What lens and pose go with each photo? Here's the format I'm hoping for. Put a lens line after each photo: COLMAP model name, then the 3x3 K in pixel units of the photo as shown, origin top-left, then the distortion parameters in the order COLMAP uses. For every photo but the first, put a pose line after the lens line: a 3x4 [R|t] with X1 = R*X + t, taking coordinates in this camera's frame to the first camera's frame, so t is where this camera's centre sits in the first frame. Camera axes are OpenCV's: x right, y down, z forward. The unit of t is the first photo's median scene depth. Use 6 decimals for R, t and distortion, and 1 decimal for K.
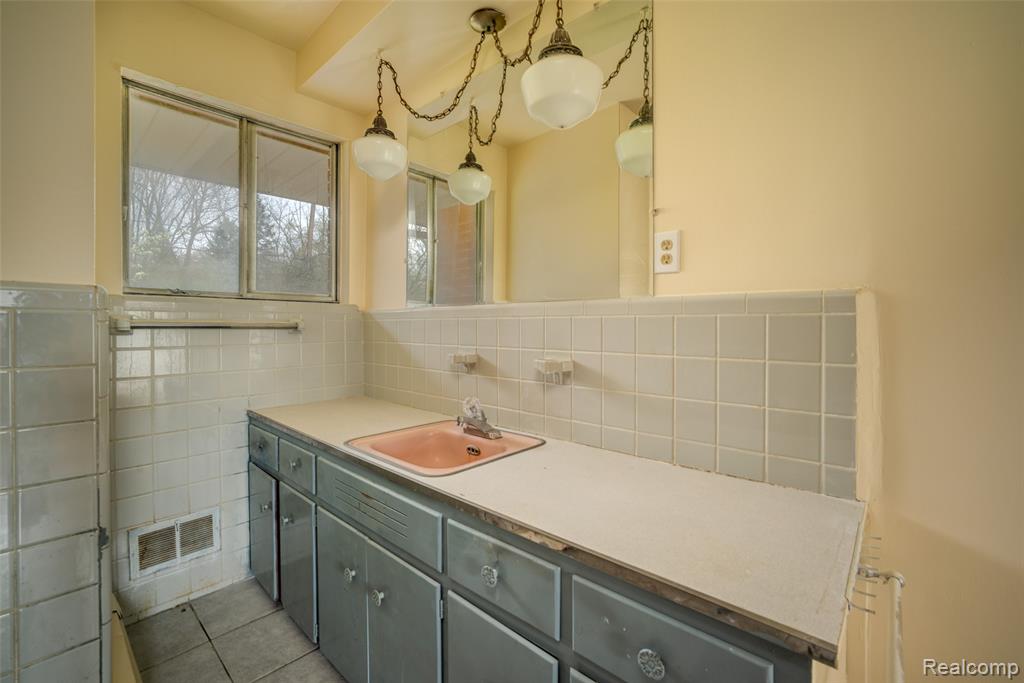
lens RADIAL K [[435.5, 0, 517.8], [0, 435.5, 337.1], [0, 0, 1]] dist [-0.022526, 0.005688]
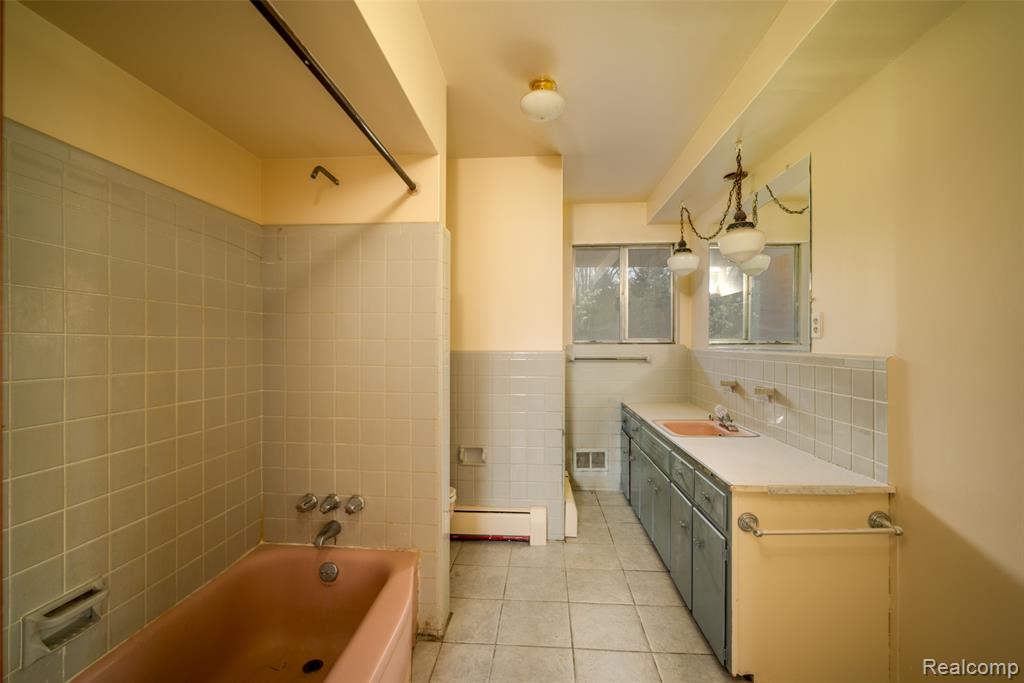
lens RADIAL K [[435.5, 0, 513.1], [0, 435.5, 343.1], [0, 0, 1]] dist [-0.022526, 0.005688]
pose [[0.619332, -0.004037, -0.785119, 0.656124], [-0.010156, 0.999862, -0.013153, -0.070020], [0.785064, 0.016120, 0.619205, -0.637690]]
